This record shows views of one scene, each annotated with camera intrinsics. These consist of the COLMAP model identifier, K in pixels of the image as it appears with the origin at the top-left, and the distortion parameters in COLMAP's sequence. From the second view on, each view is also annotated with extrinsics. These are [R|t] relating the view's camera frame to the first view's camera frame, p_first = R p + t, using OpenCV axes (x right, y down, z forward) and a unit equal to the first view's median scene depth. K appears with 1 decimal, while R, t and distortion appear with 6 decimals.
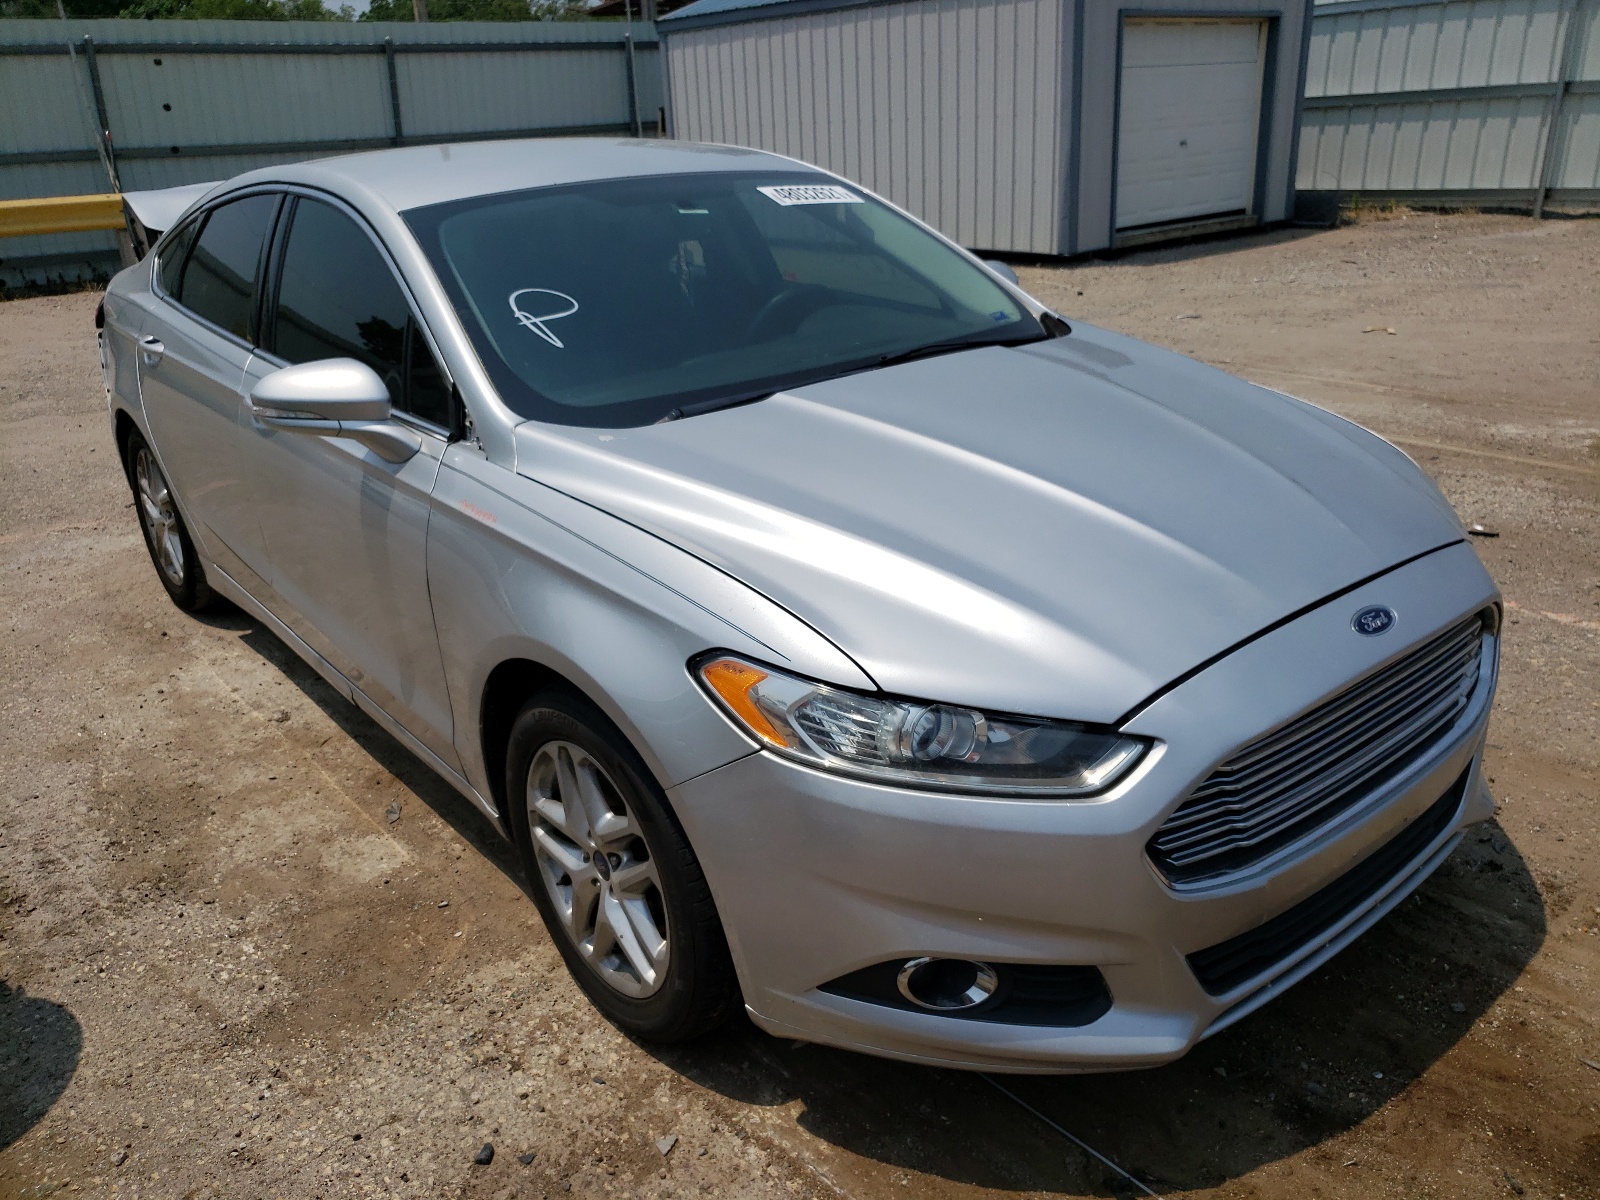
lens RADIAL K [[1214.1, 0, 803.3], [0, 1214.1, 599.2], [0, 0, 1]] dist [-0.009067, 0.028731]
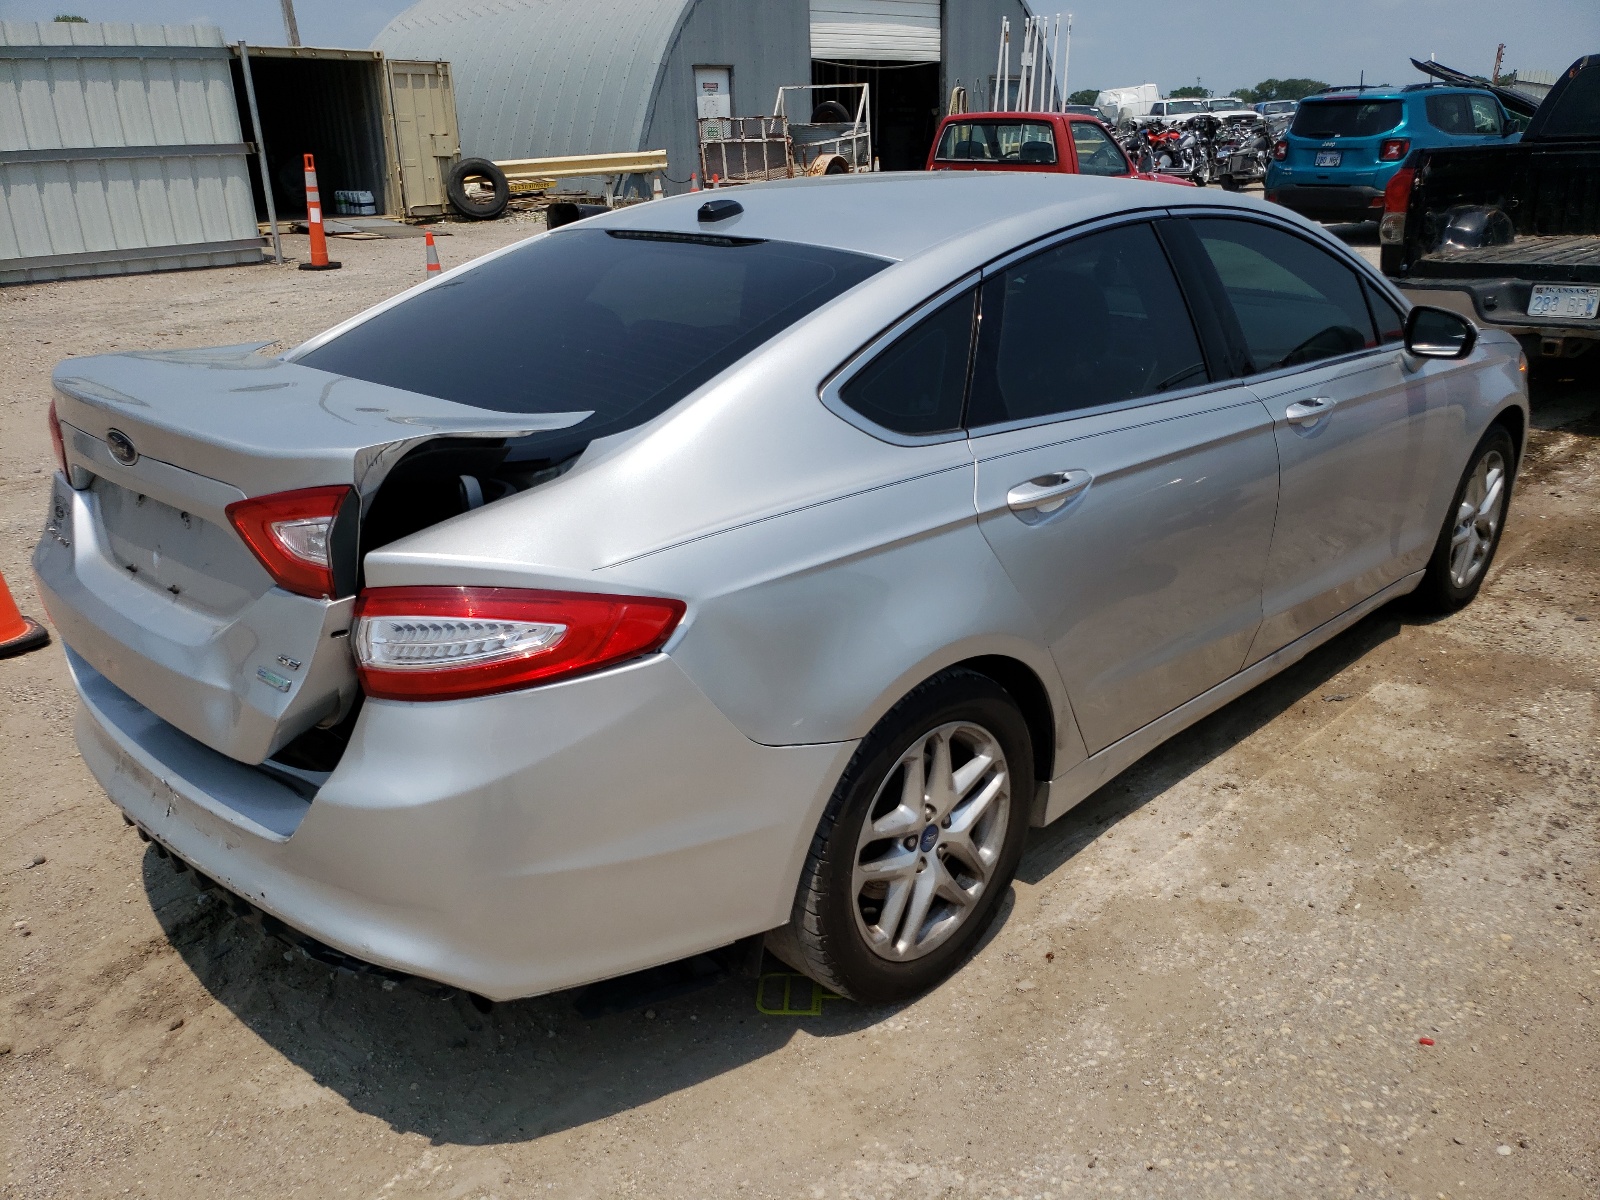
lens RADIAL K [[1214.1, 0, 802.5], [0, 1214.1, 597.1], [0, 0, 1]] dist [-0.009067, 0.028731]
pose [[-0.057493, -0.330807, 0.941946, -1.557660], [0.388915, 0.861549, 0.326310, -0.569121], [-0.919478, 0.385097, 0.079123, 1.487244]]
